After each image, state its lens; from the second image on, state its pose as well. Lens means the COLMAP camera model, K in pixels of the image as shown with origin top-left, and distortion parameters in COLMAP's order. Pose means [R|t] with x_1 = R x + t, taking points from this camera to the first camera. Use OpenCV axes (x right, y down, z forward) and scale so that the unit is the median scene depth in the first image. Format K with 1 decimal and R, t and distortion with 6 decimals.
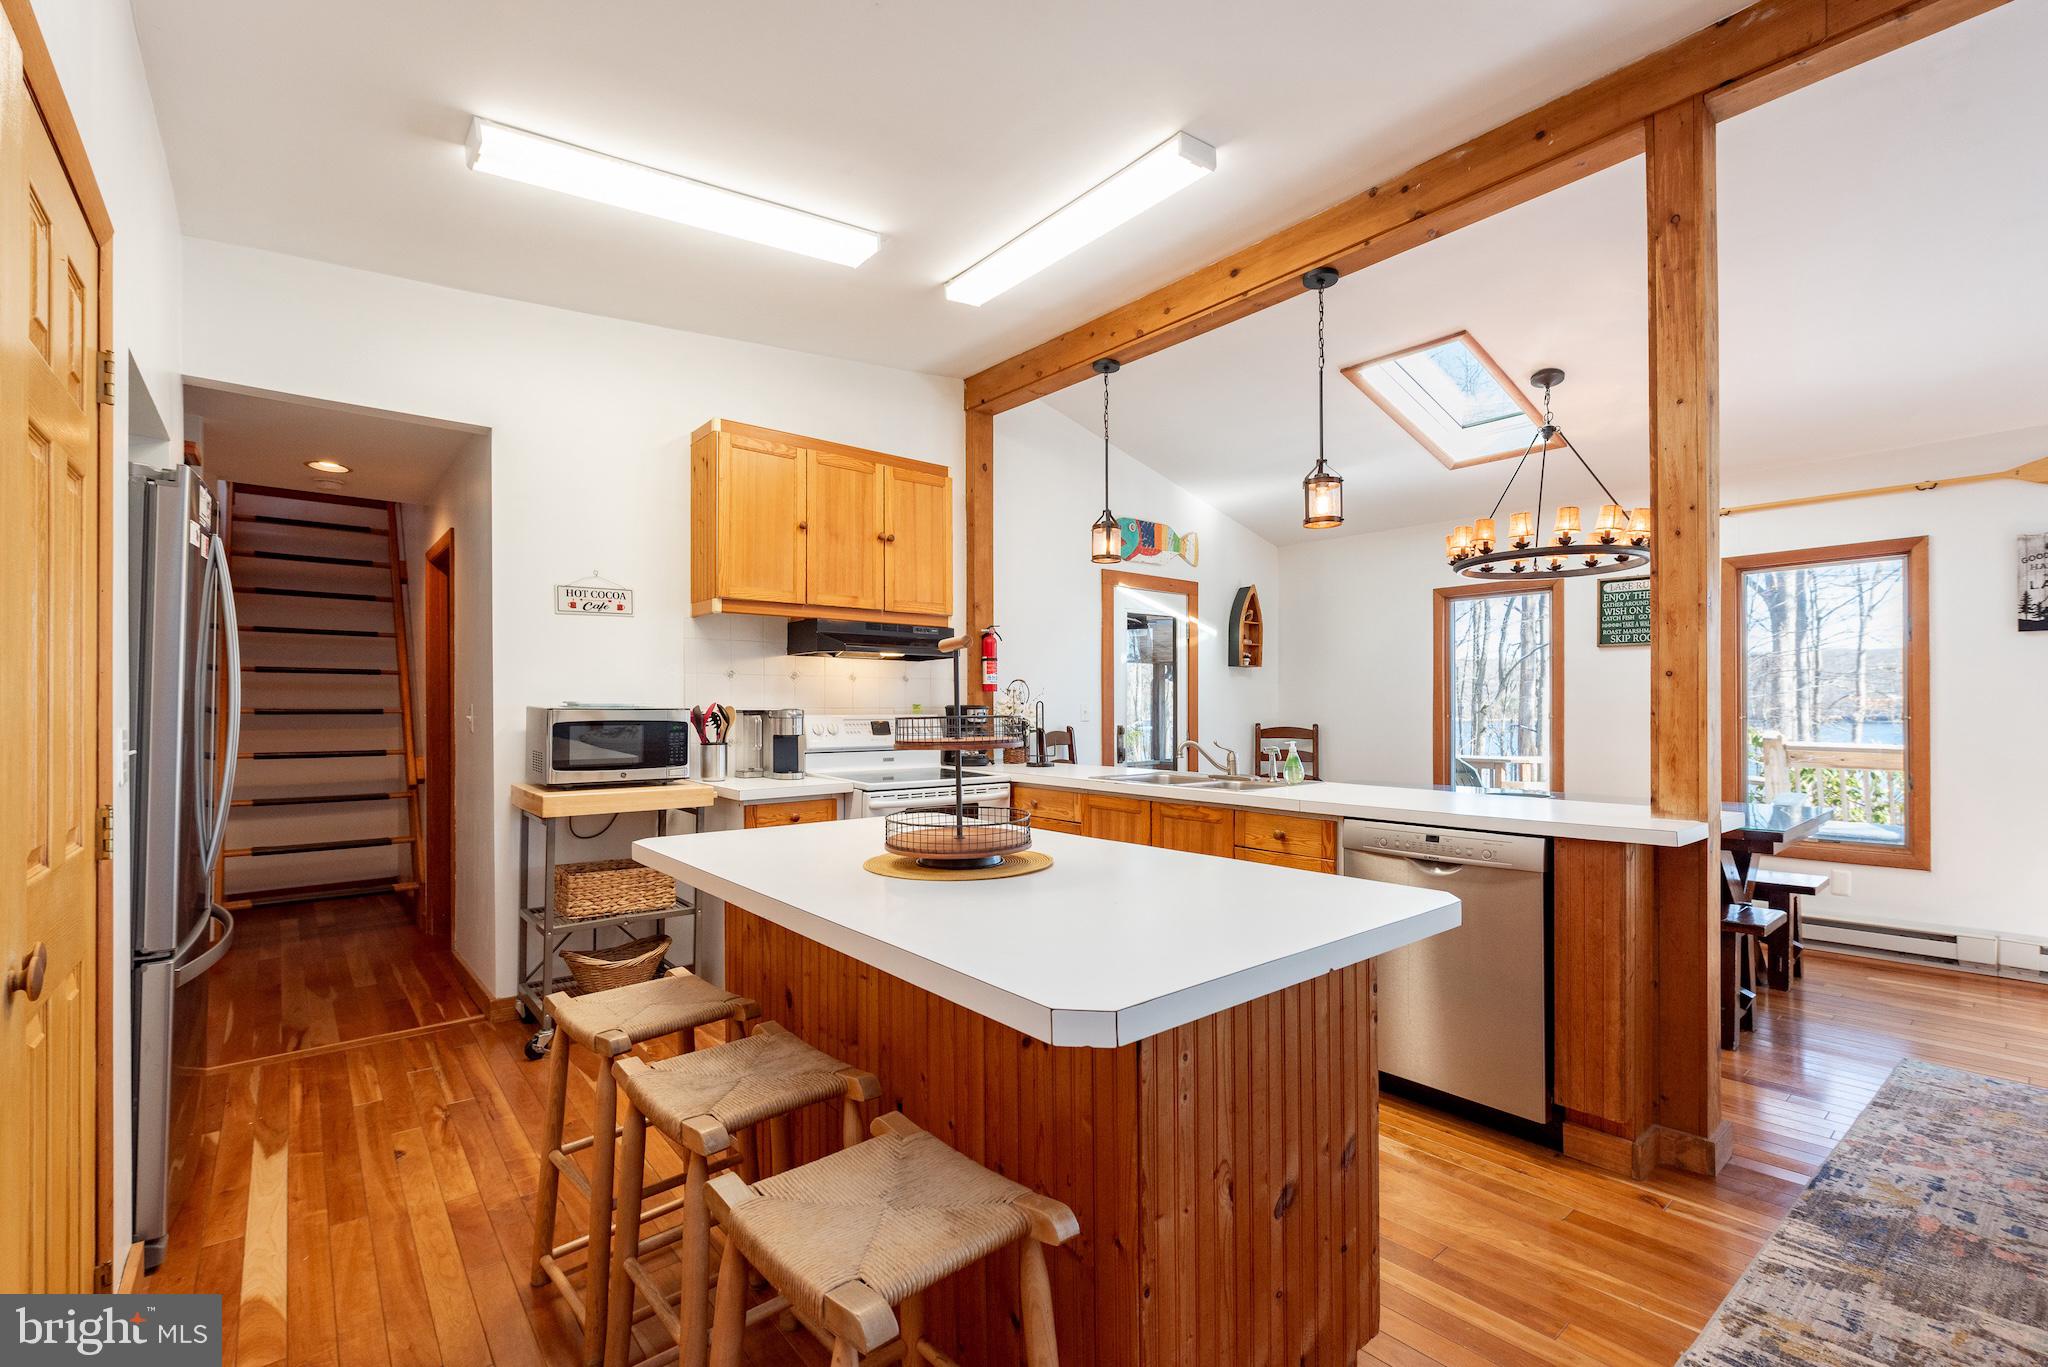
lens RADIAL K [[879.2, 0, 1026.0], [0, 879.2, 701.5], [0, 0, 1]] dist [0.002746, 0.000039]
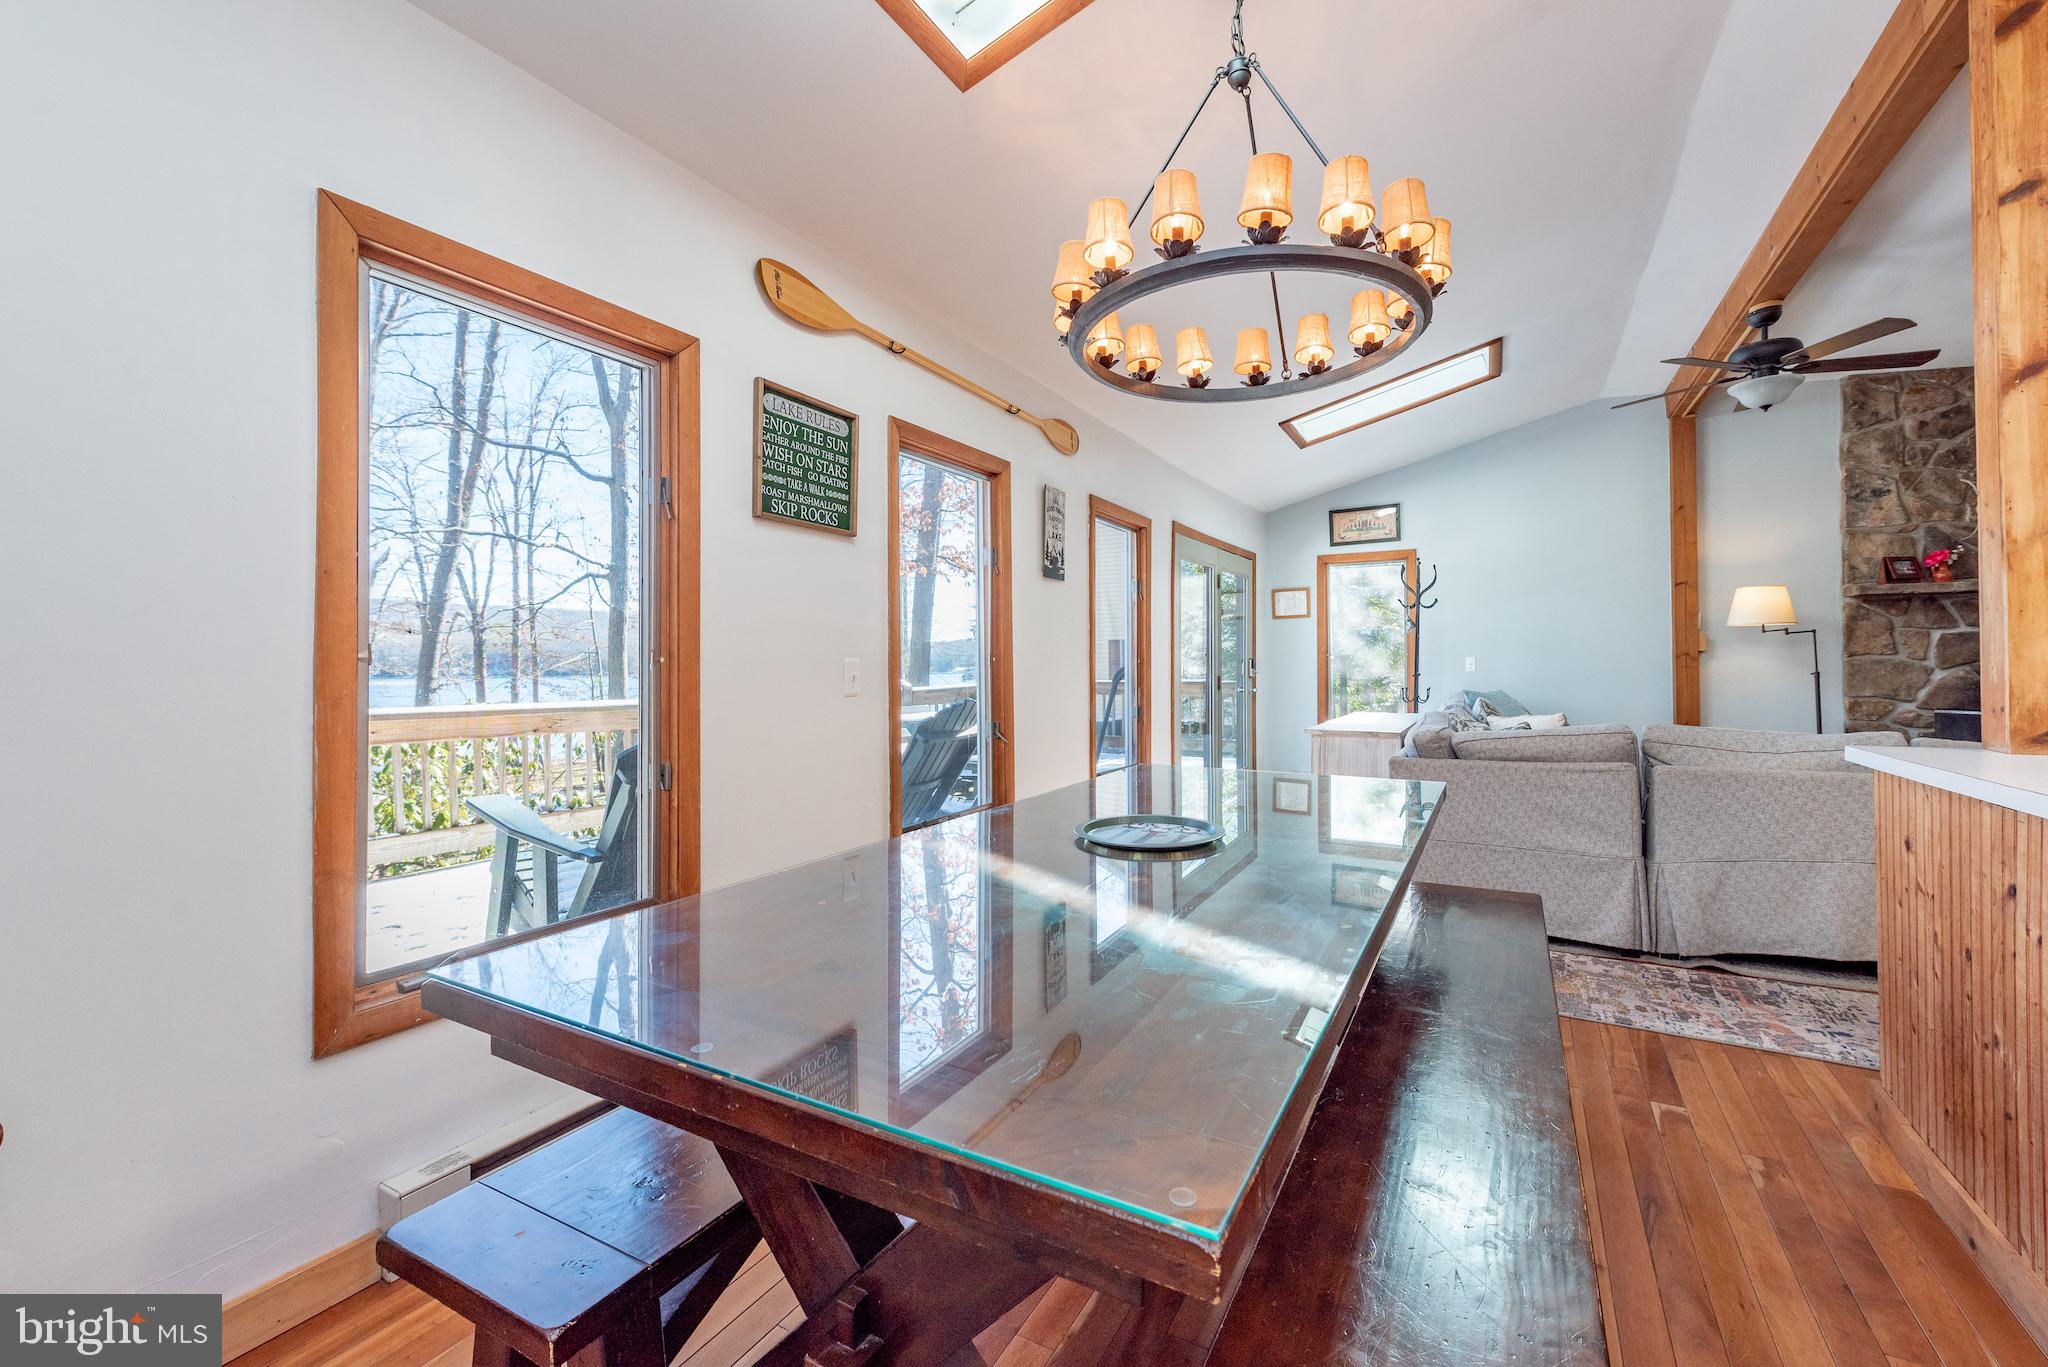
lens RADIAL K [[794.8, 0, 1085.3], [0, 794.8, 660.5], [0, 0, 1]] dist [0.005176, -0.000188]
pose [[-0.360405, 0.005981, 0.932777, 0.218085], [-0.001631, 0.999974, -0.007042, 0.029478], [-0.932795, -0.004059, -0.360385, 1.297183]]
